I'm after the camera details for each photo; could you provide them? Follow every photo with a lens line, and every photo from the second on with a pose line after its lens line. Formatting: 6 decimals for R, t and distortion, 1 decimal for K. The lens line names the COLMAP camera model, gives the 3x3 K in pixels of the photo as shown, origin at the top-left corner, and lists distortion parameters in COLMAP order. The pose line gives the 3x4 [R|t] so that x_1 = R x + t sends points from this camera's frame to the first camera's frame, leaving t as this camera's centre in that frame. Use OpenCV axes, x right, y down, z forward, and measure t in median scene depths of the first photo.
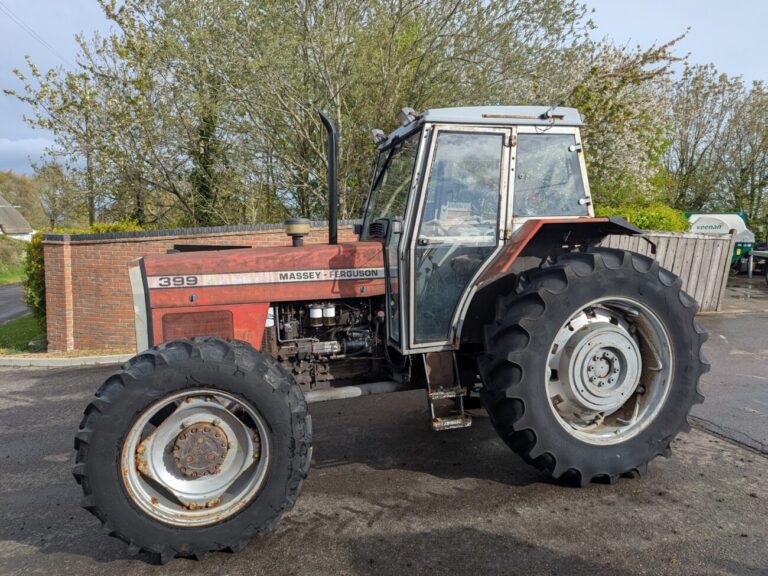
lens RADIAL K [[535.3, 0, 386.4], [0, 535.3, 285.6], [0, 0, 1]] dist [0.072625, -0.055913]
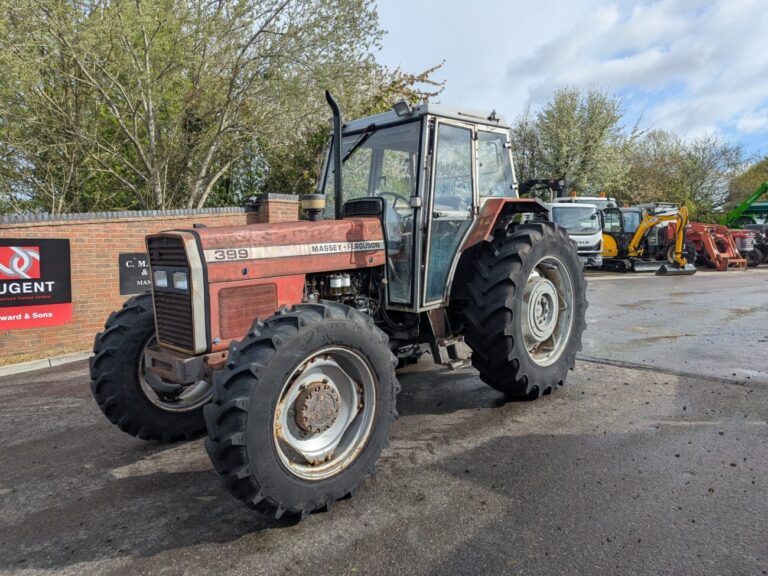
lens RADIAL K [[535.3, 0, 386.4], [0, 535.3, 285.6], [0, 0, 1]] dist [0.072625, -0.055913]
pose [[0.868334, -0.061308, 0.492177, -0.599980], [0.063081, 0.997924, 0.013013, 0.051026], [-0.491953, 0.019748, 0.870398, 0.019879]]
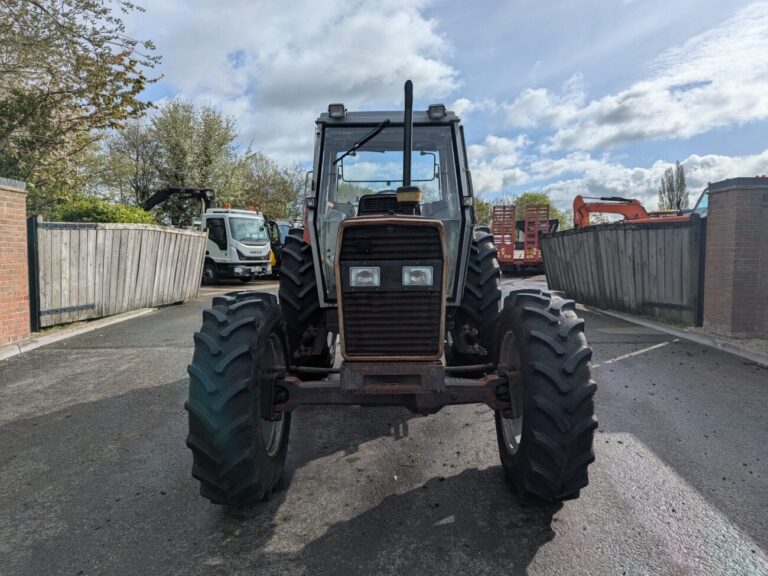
lens RADIAL K [[535.3, 0, 386.4], [0, 535.3, 285.6], [0, 0, 1]] dist [0.072625, -0.055913]
pose [[0.279084, -0.077553, 0.957130, -1.211735], [0.097239, 0.993892, 0.052179, 0.002171], [-0.955331, 0.078508, 0.284920, 0.812658]]
